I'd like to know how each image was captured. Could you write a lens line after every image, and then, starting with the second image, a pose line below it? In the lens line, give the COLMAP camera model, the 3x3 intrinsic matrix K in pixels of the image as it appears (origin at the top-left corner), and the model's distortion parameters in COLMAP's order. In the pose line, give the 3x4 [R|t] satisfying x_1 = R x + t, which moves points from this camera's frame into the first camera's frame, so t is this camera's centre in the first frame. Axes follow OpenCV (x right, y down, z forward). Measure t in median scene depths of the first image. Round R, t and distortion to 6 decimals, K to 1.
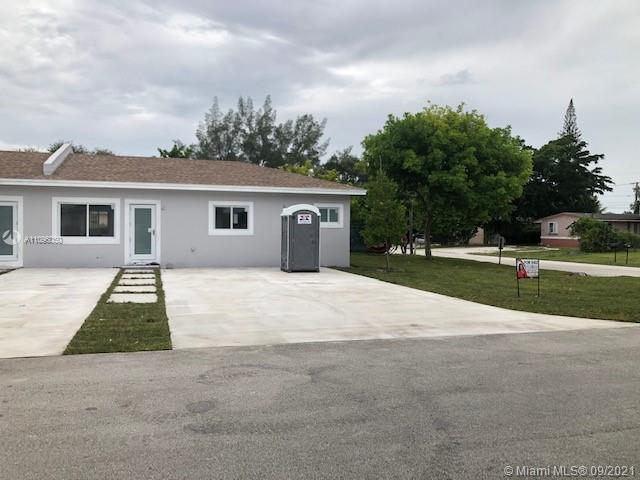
lens RADIAL K [[528.5, 0, 317.2], [0, 528.5, 241.6], [0, 0, 1]] dist [0.059897, -0.085981]
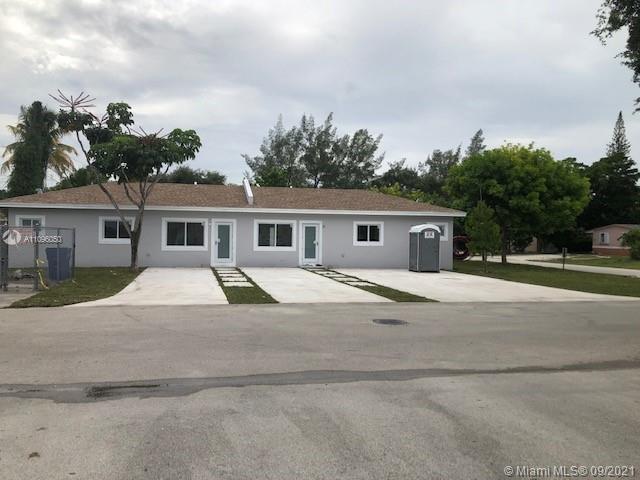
lens RADIAL K [[528.5, 0, 317.2], [0, 528.5, 241.6], [0, 0, 1]] dist [0.059897, -0.085981]
pose [[0.997454, 0.005196, -0.071123, -0.184746], [-0.006019, 0.999917, -0.011362, -0.005601], [0.071058, 0.011761, 0.997403, -0.373634]]
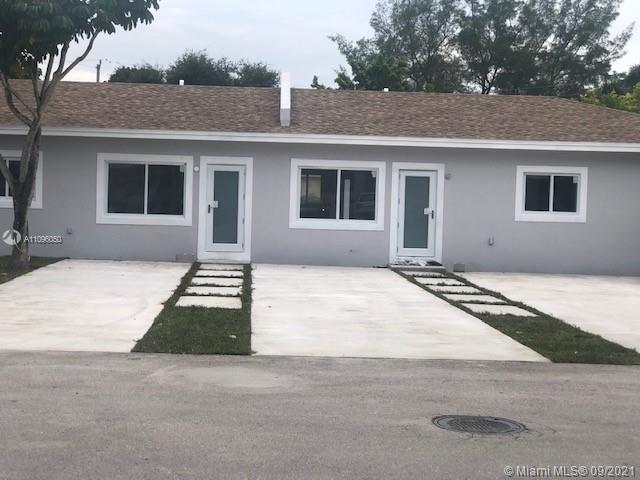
lens RADIAL K [[1064.4, 0, 320.0], [0, 1064.4, 240.0], [0, 0, 1]] dist [-0.006410, 0.024559]
pose [[0.971919, 0.027976, -0.233647, -0.124188], [-0.024585, 0.999546, 0.017413, -0.004969], [0.234028, -0.011179, 0.972166, -0.247371]]
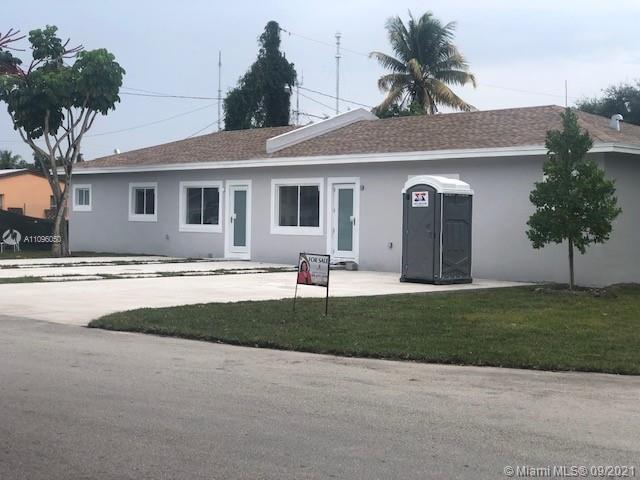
lens RADIAL K [[1076.1, 0, 318.6], [0, 1076.1, 210.5], [0, 0, 1]] dist [0.004693, 0.823217]
pose [[0.468119, -0.009620, -0.883613, 0.881472], [-0.030086, 0.999188, -0.026817, 0.008263], [0.883153, 0.039138, 0.467450, 0.229759]]
